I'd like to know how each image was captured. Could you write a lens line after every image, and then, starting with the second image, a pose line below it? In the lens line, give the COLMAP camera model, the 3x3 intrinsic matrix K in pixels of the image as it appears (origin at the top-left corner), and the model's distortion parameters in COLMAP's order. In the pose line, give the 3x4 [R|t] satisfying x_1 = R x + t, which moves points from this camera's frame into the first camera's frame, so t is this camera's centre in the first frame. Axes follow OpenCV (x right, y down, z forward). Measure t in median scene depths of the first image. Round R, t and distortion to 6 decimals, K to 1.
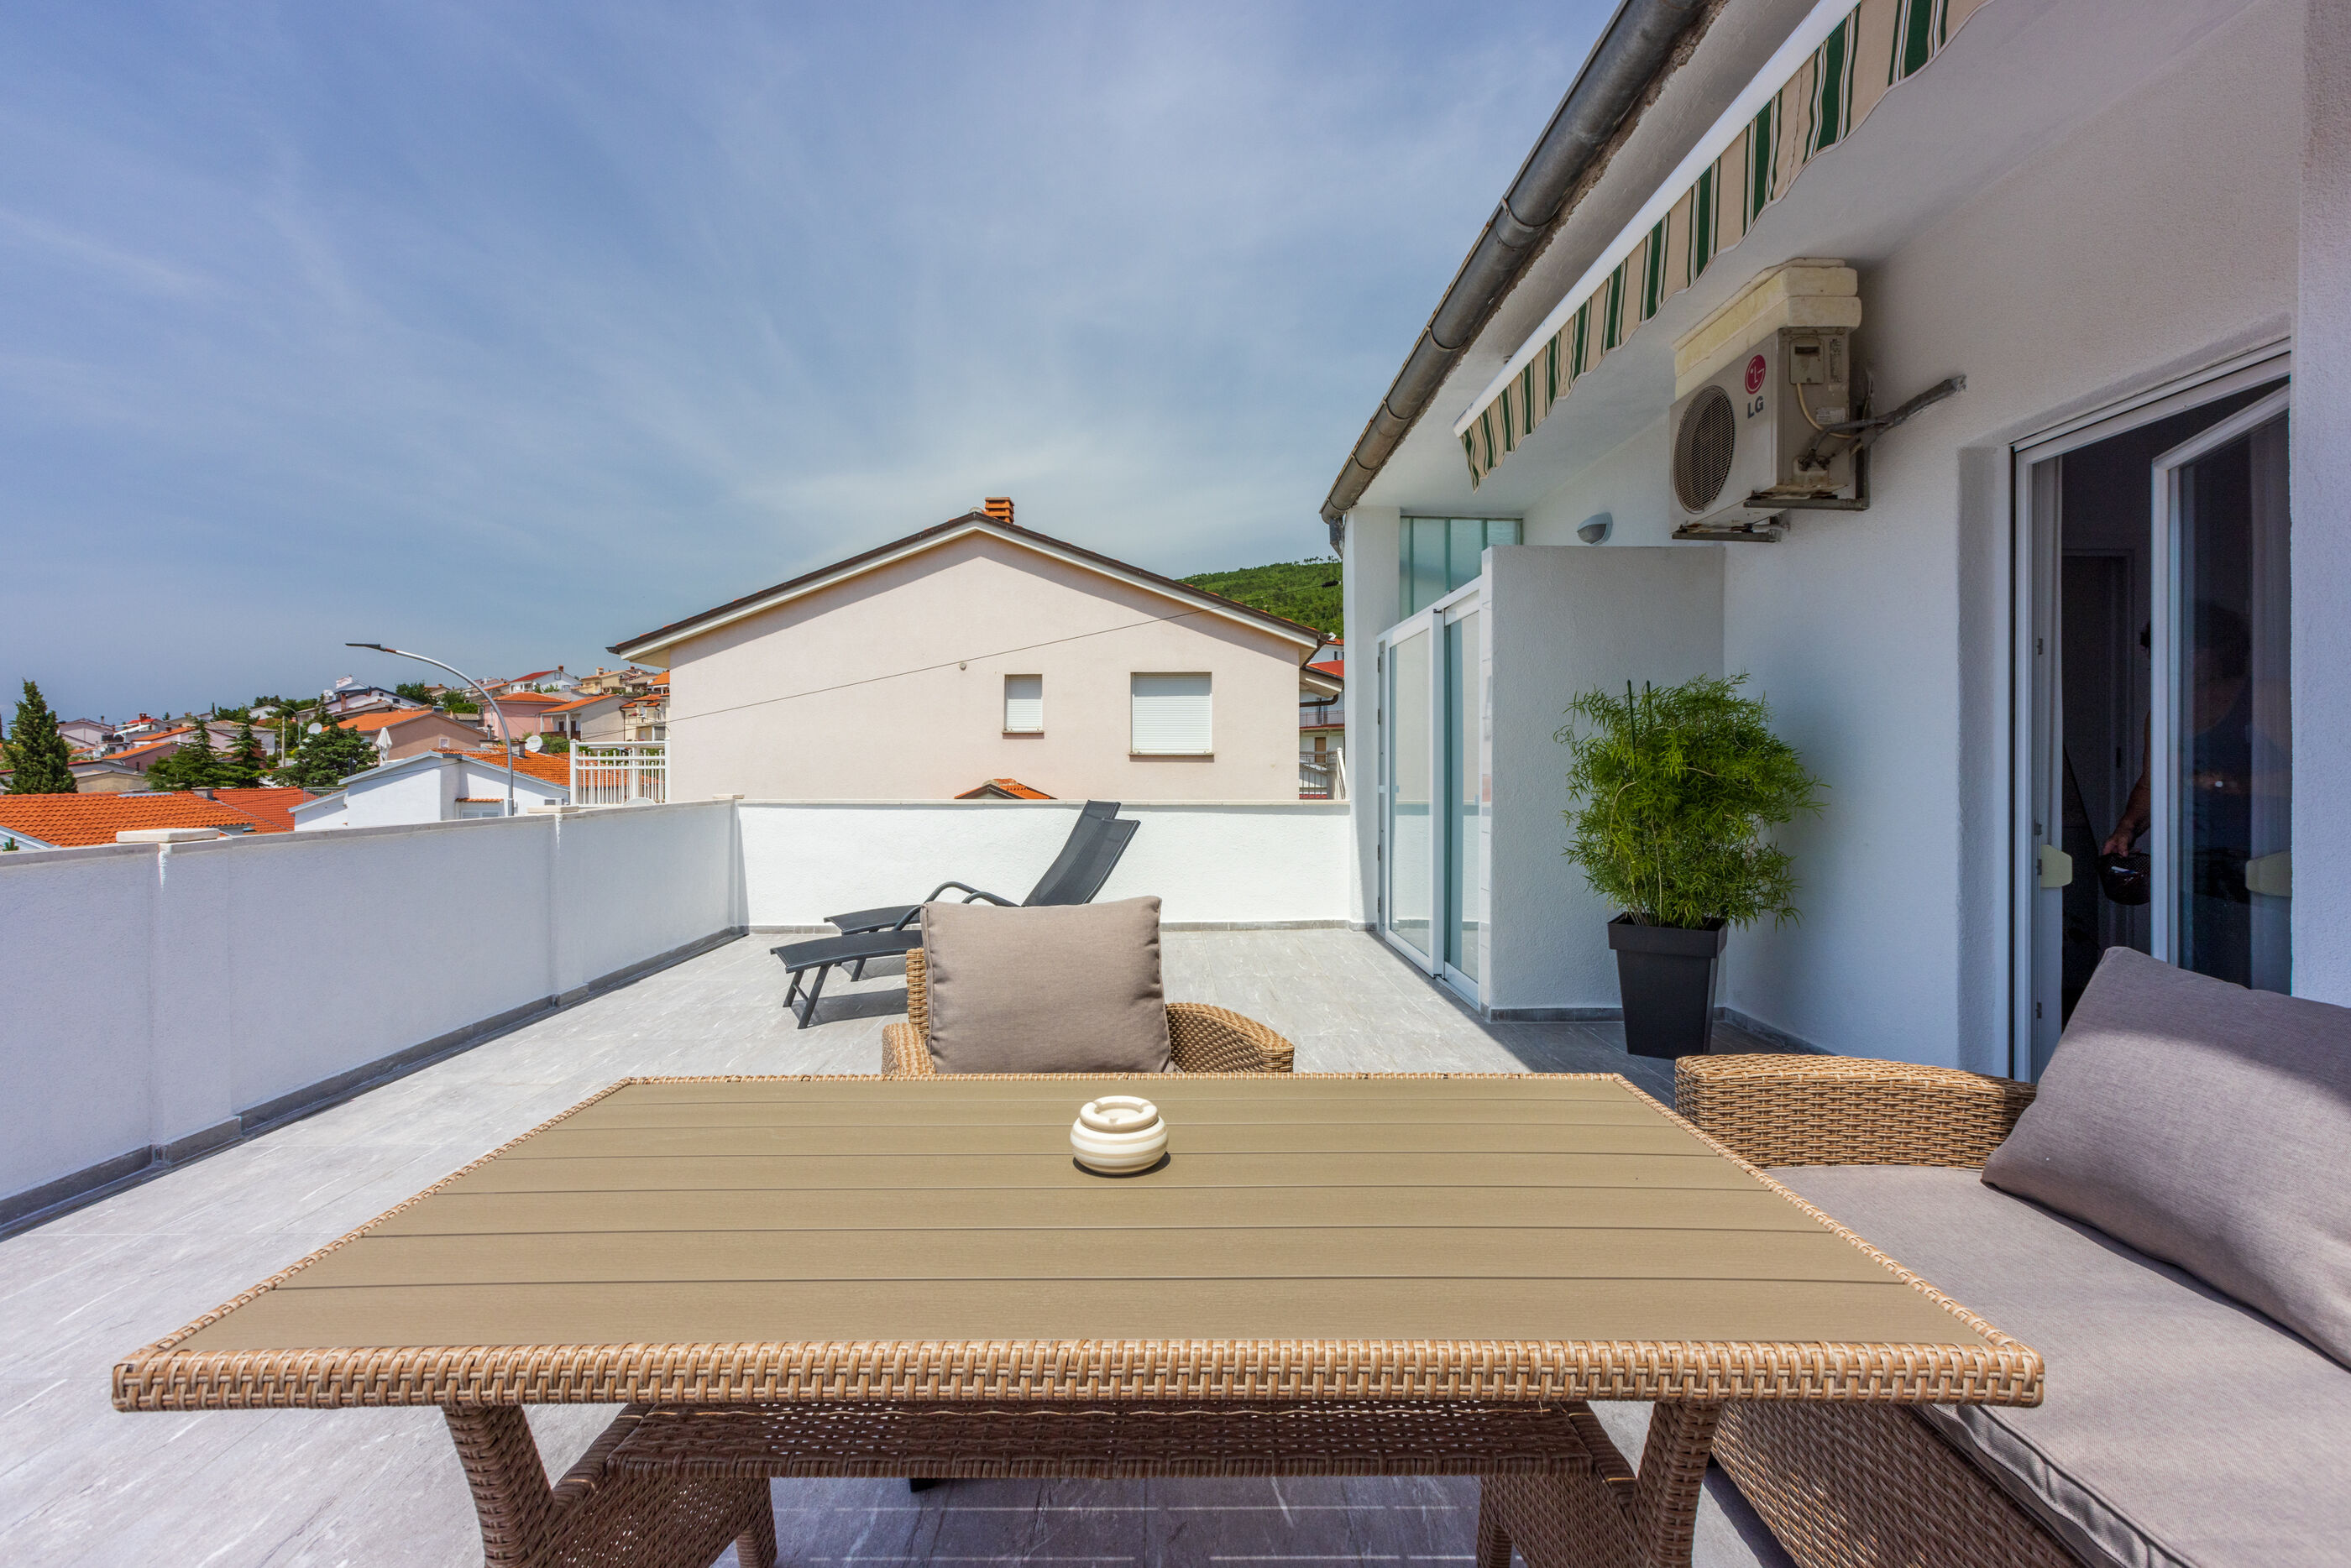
lens RADIAL K [[1044.5, 0, 1156.9], [0, 1044.5, 780.2], [0, 0, 1]] dist [0.001295, 0.000260]
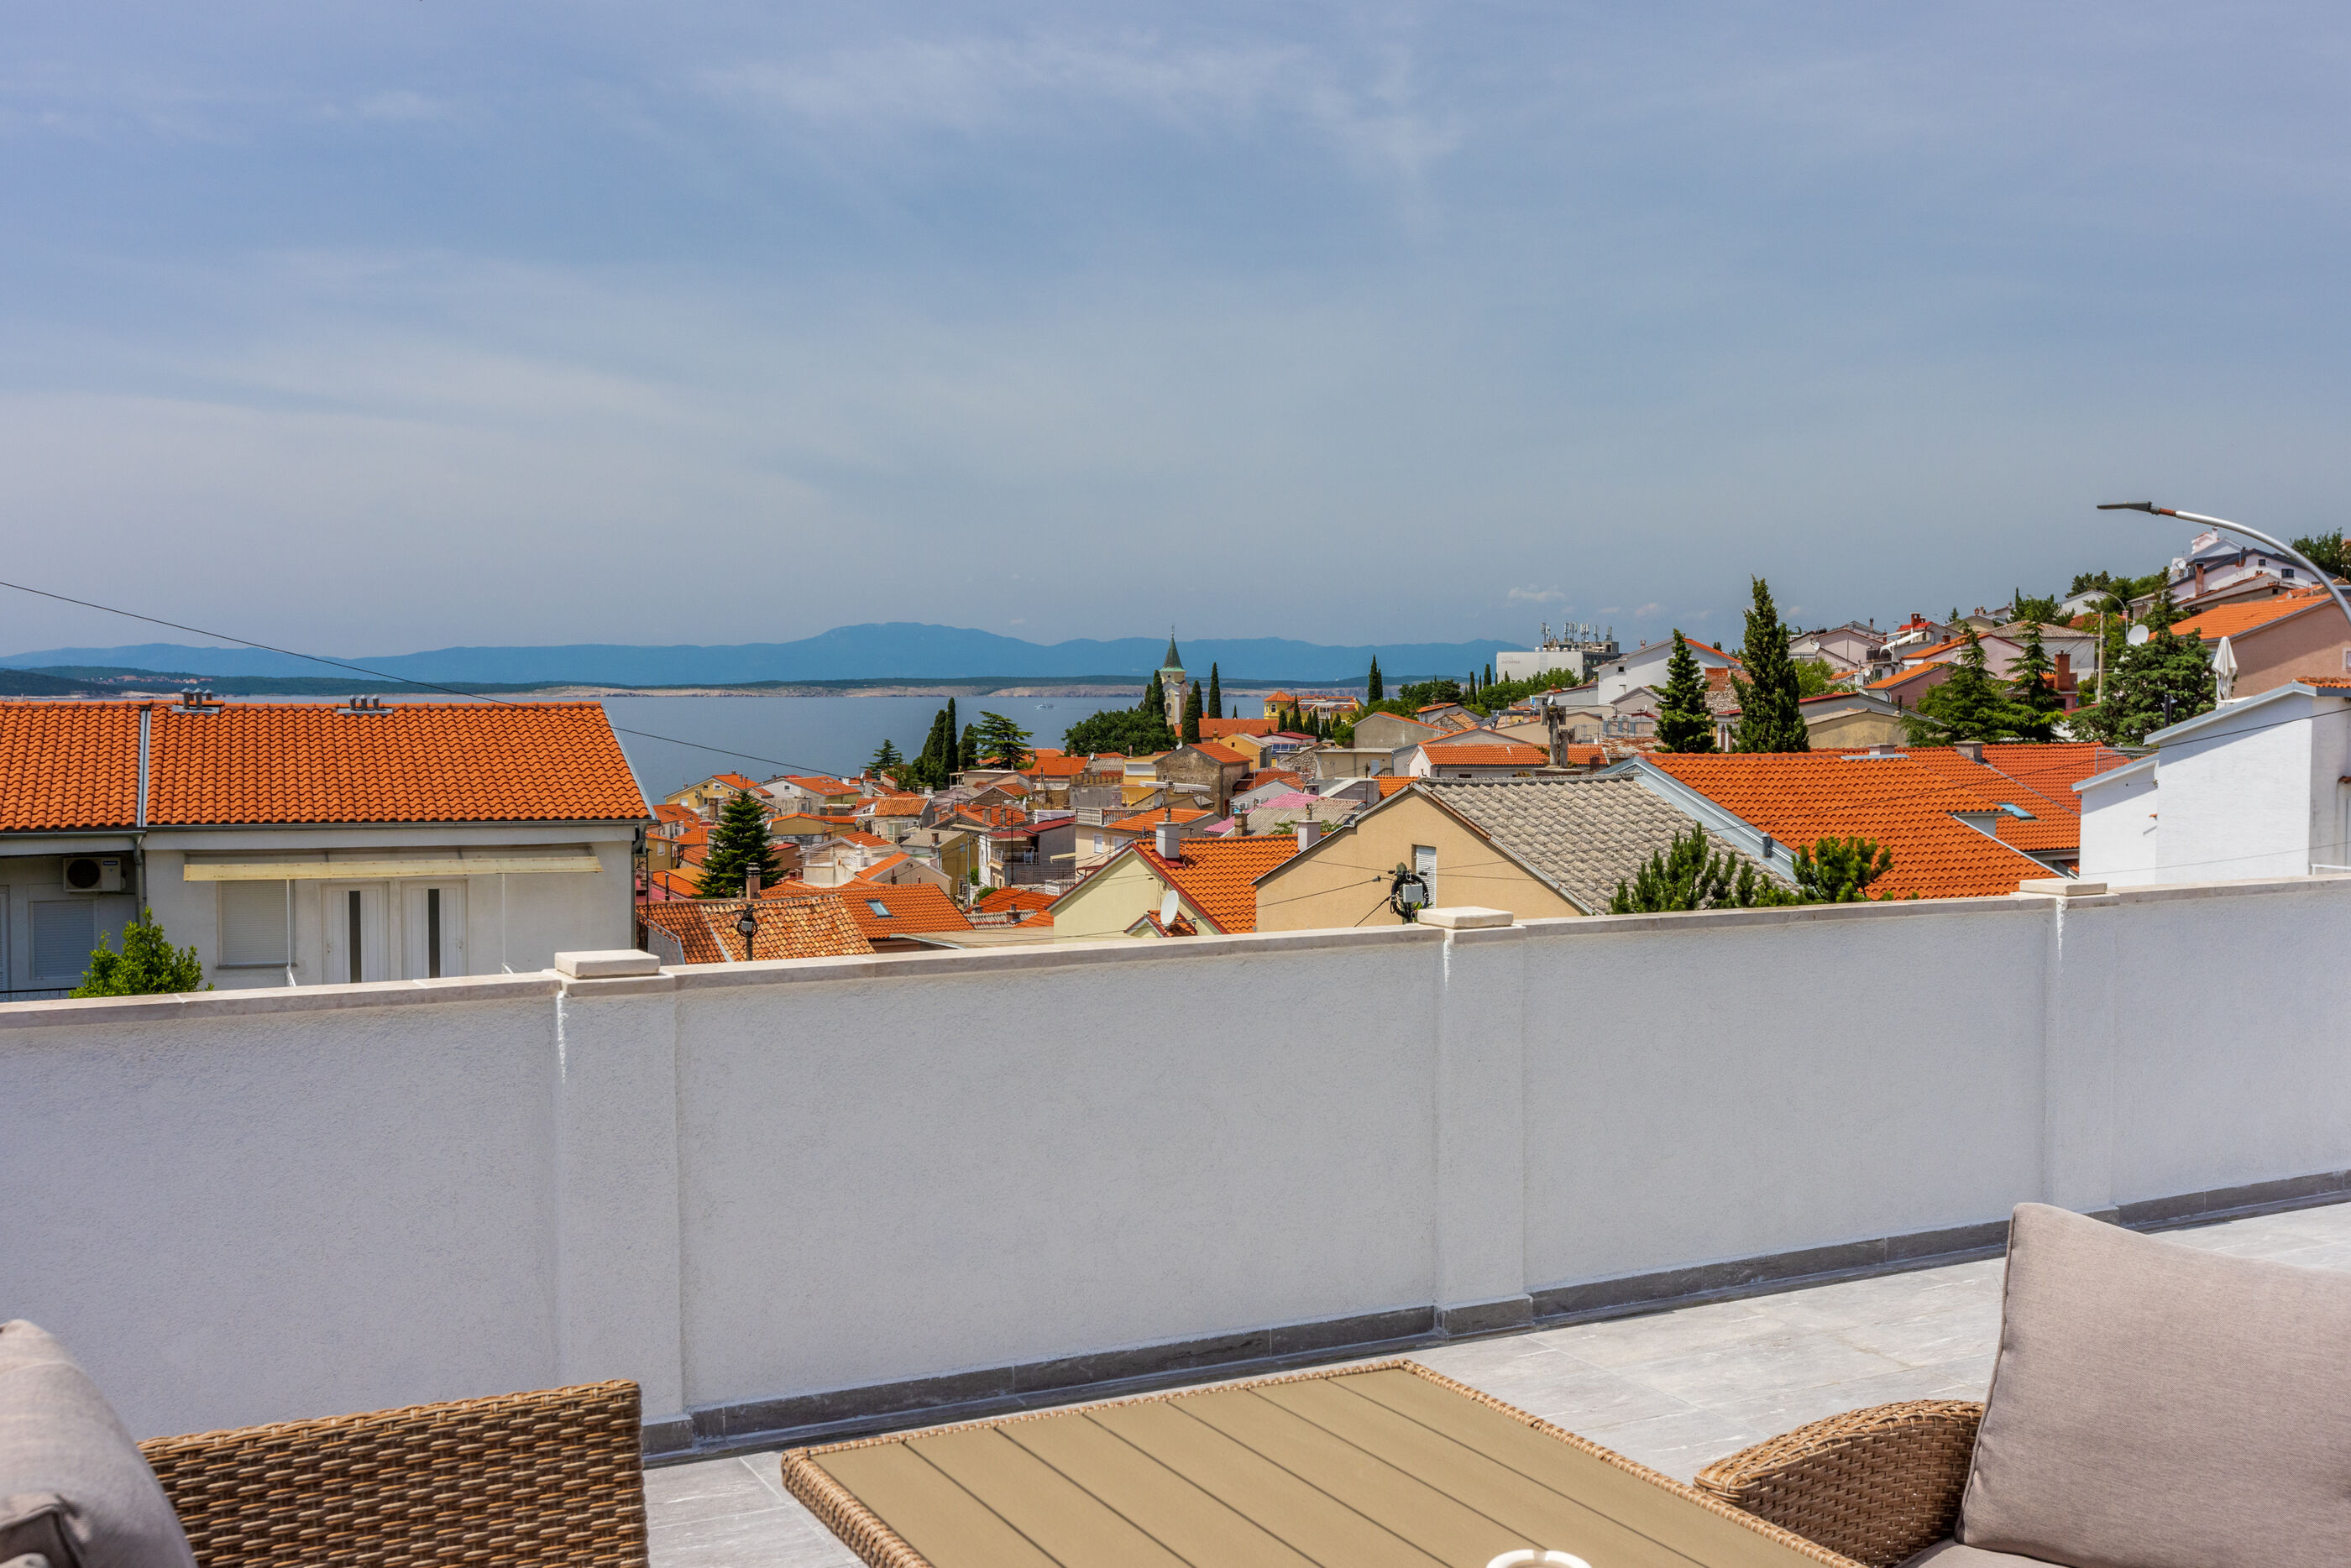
lens RADIAL K [[2285.5, 0, 1206.6], [0, 2285.5, 745.4], [0, 0, 1]] dist [-0.031285, 0.038537]
pose [[0.475125, 0.021670, -0.879652, 0.068365], [-0.015441, 0.999748, 0.016289, -0.014911], [0.879783, 0.005843, 0.475340, 0.002873]]
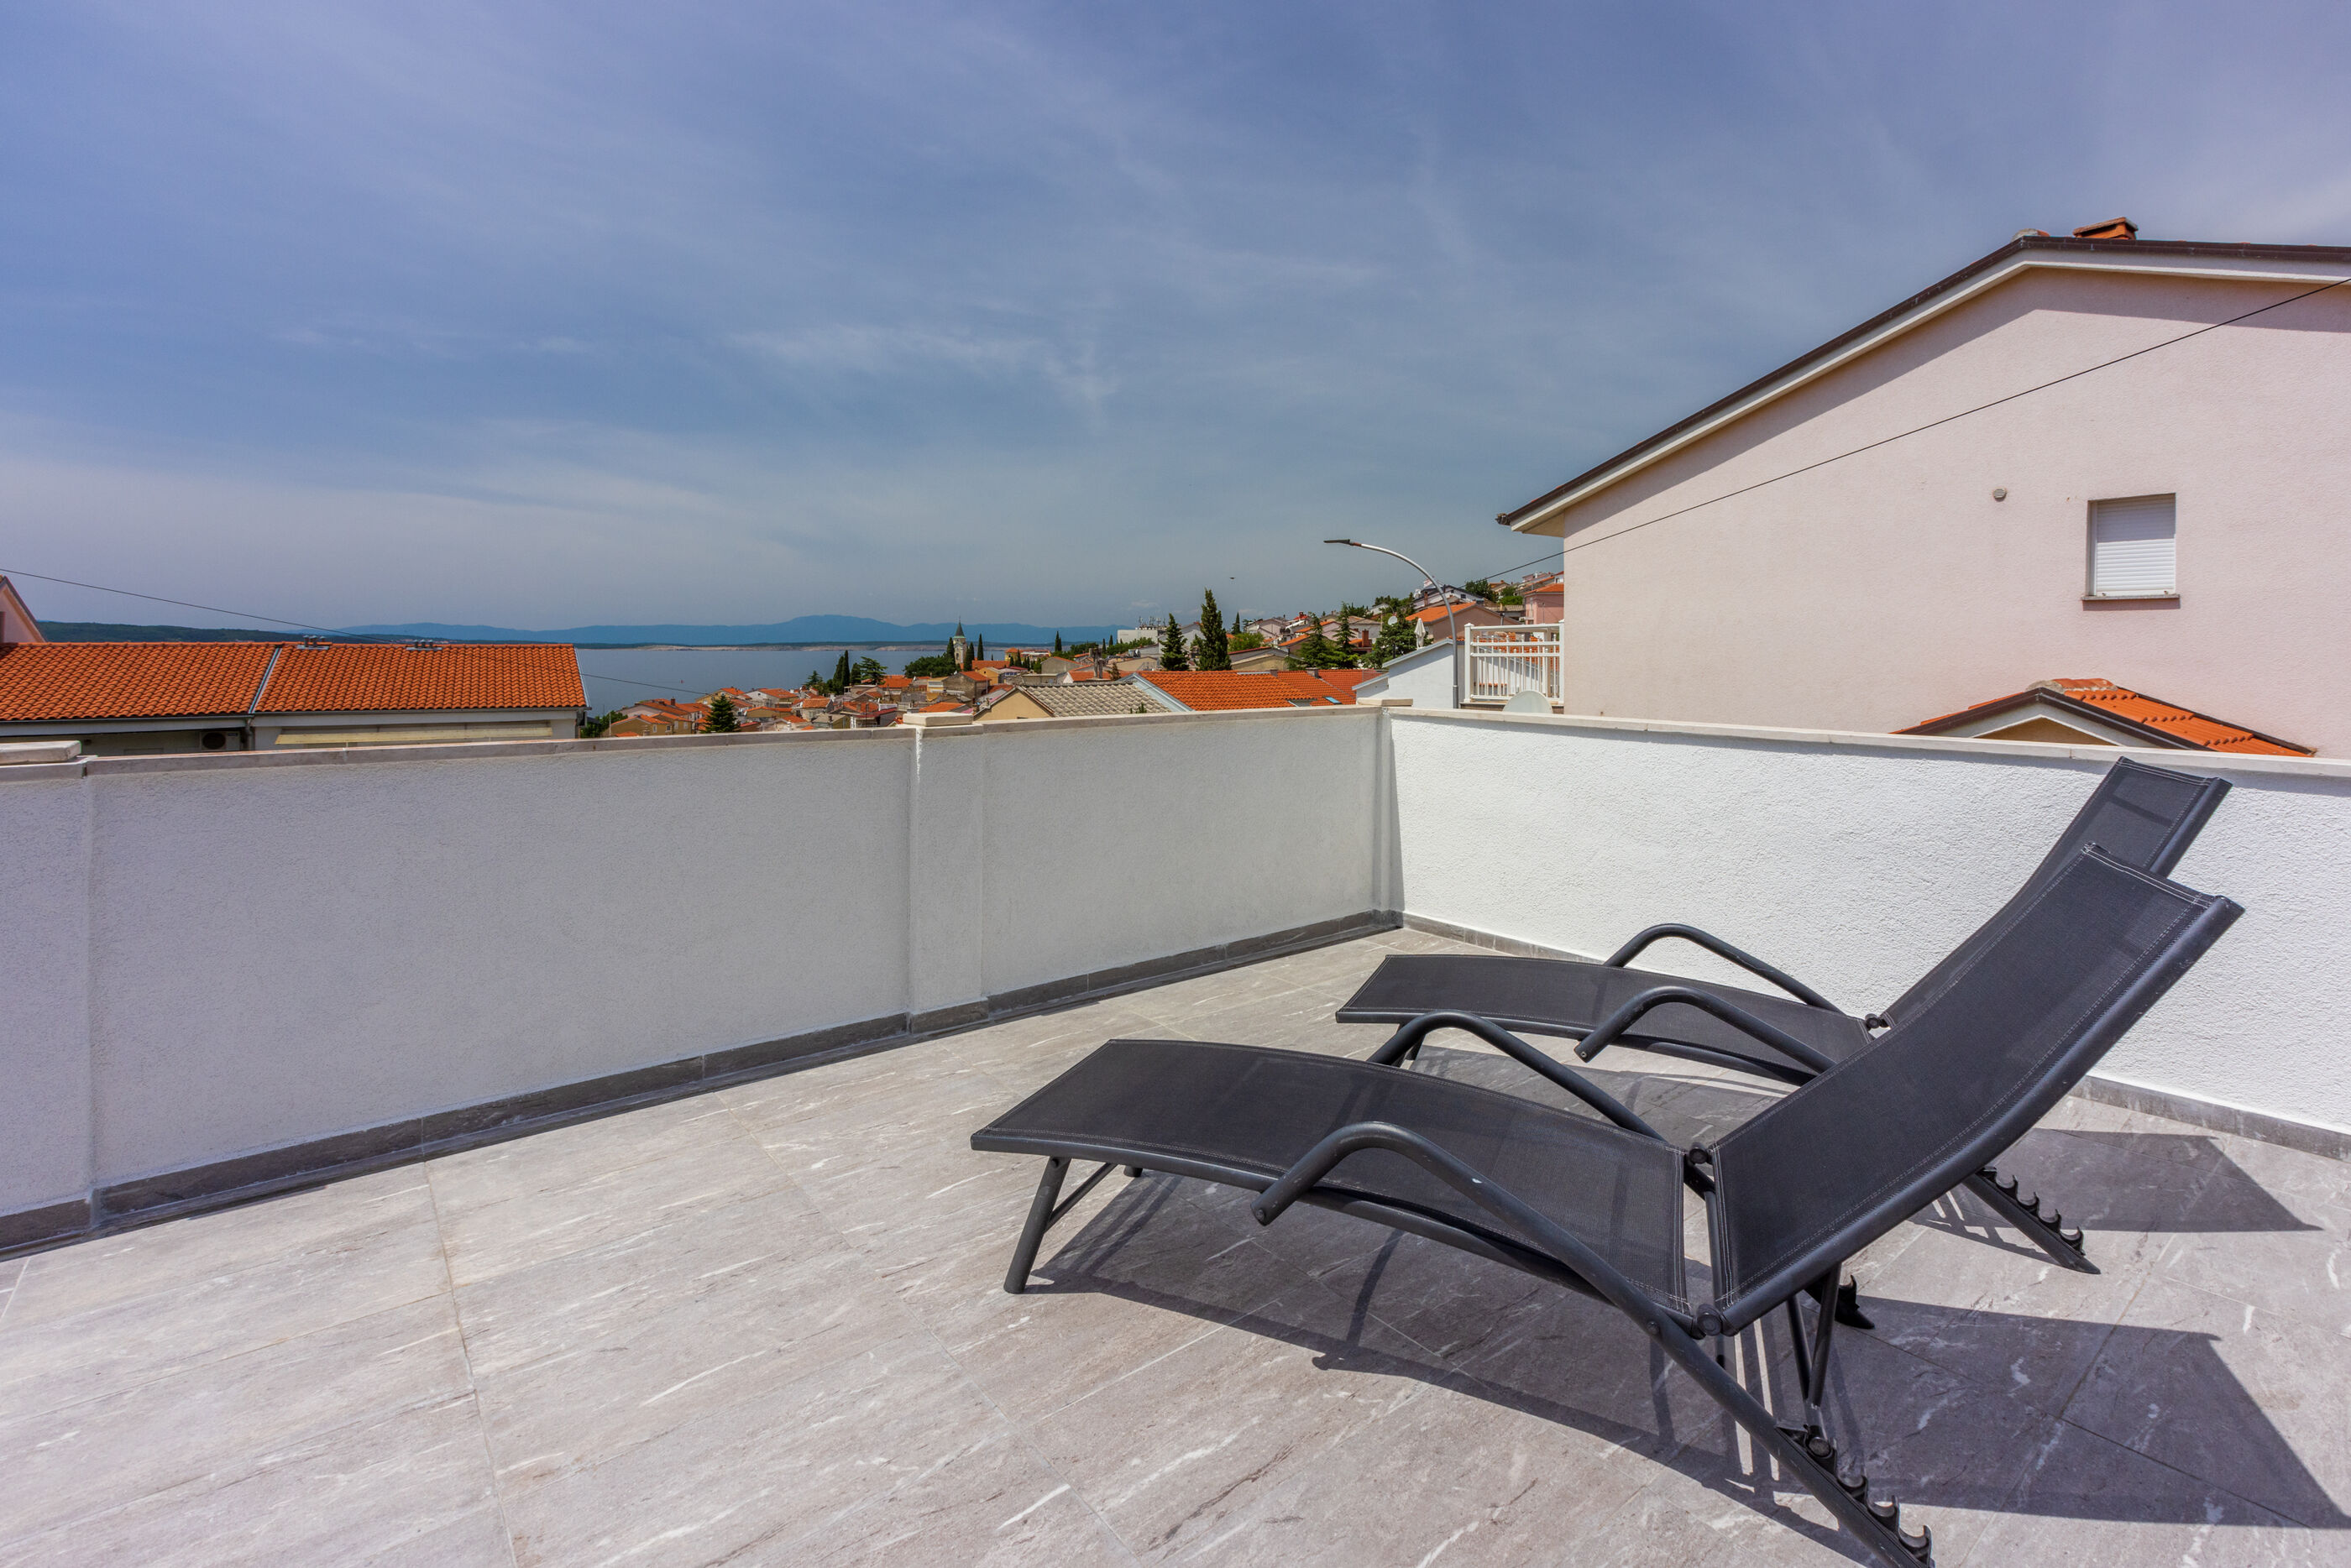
lens RADIAL K [[1072.3, 0, 1185.0], [0, 1072.3, 675.0], [0, 0, 1]] dist [0.000456, -0.000153]
pose [[0.629819, 0.021933, -0.776432, 0.005652], [-0.017327, 0.999749, 0.014186, -0.002374], [0.776549, 0.004519, 0.630041, 0.173960]]
